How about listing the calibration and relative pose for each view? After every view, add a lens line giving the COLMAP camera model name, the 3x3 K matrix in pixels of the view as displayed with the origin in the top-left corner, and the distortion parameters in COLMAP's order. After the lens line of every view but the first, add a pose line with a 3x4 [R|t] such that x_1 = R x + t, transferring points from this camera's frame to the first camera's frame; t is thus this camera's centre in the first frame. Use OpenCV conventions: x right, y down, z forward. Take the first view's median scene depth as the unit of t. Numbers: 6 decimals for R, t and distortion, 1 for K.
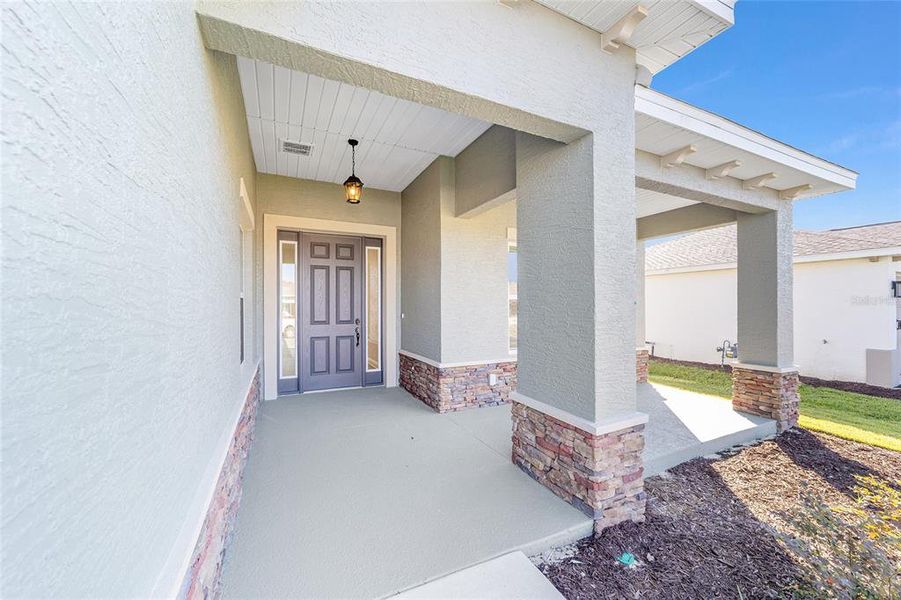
lens RADIAL K [[344.3, 0, 446.3], [0, 344.3, 302.5], [0, 0, 1]] dist [-0.000737, 0.000109]
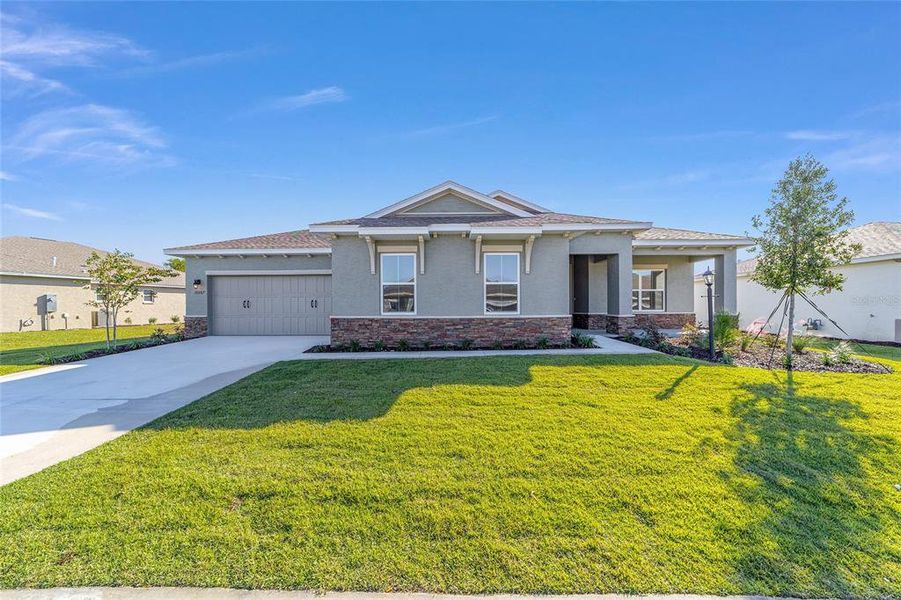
lens RADIAL K [[347.8, 0, 458.3], [0, 347.8, 316.5], [0, 0, 1]] dist [0.000756, 0.000175]
pose [[0.895183, 0.007012, -0.445644, 0.224755], [0.006067, 0.999592, 0.027916, 0.092311], [0.445658, -0.027693, 0.894775, -1.710780]]
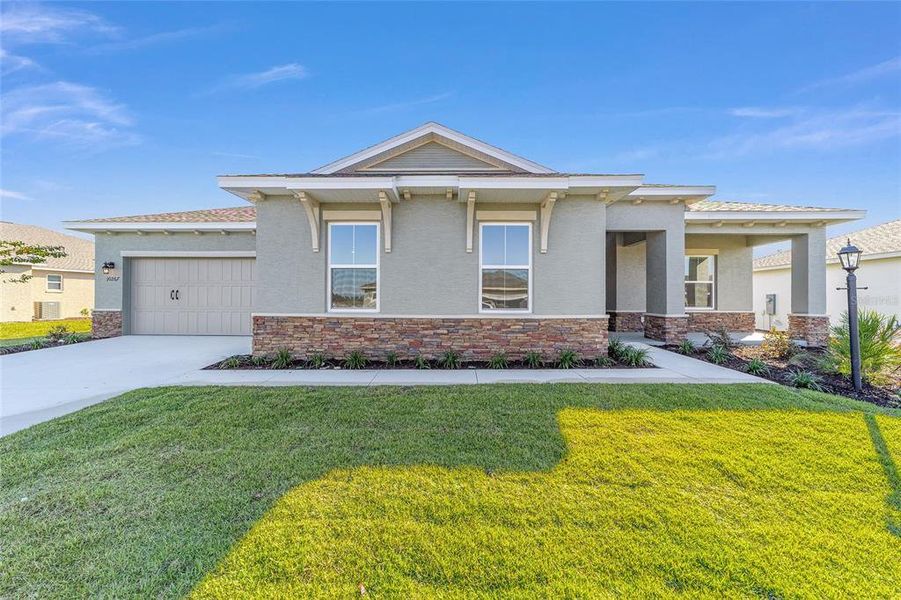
lens RADIAL K [[338.9, 0, 450.5], [0, 338.9, 300.0], [0, 0, 1]] dist [-0.001347, 0.000132]
pose [[0.892321, 0.003057, -0.451391, 0.014478], [-0.004139, 0.999990, -0.001409, 0.089710], [0.451383, 0.003125, 0.892325, -1.204123]]
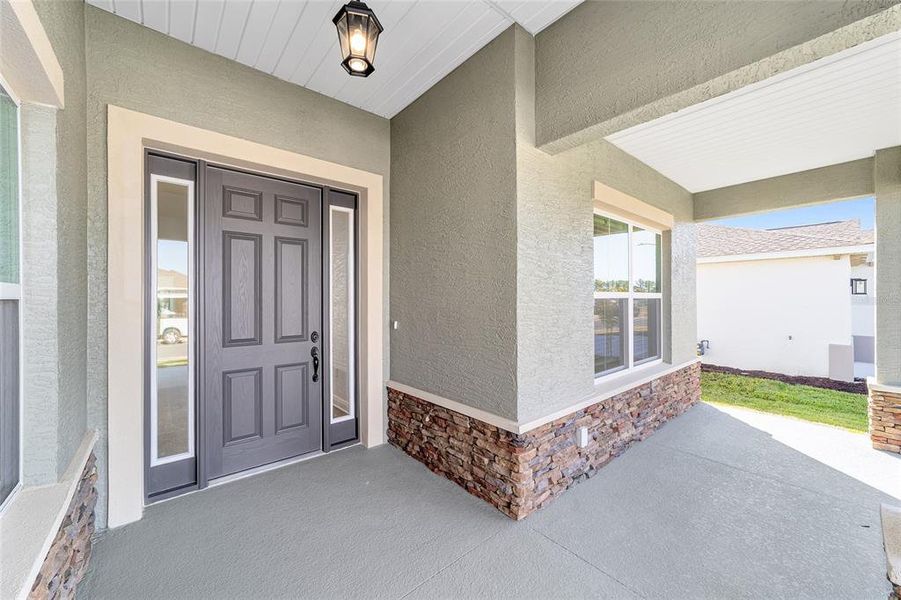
lens RADIAL K [[345.3, 0, 447.7], [0, 345.3, 296.6], [0, 0, 1]] dist [0.000668, 0.000238]
pose [[0.968262, 0.000953, 0.249935, -0.195715], [-0.001177, 0.999999, 0.000747, -0.011389], [-0.249934, -0.001018, 0.968262, 0.413233]]
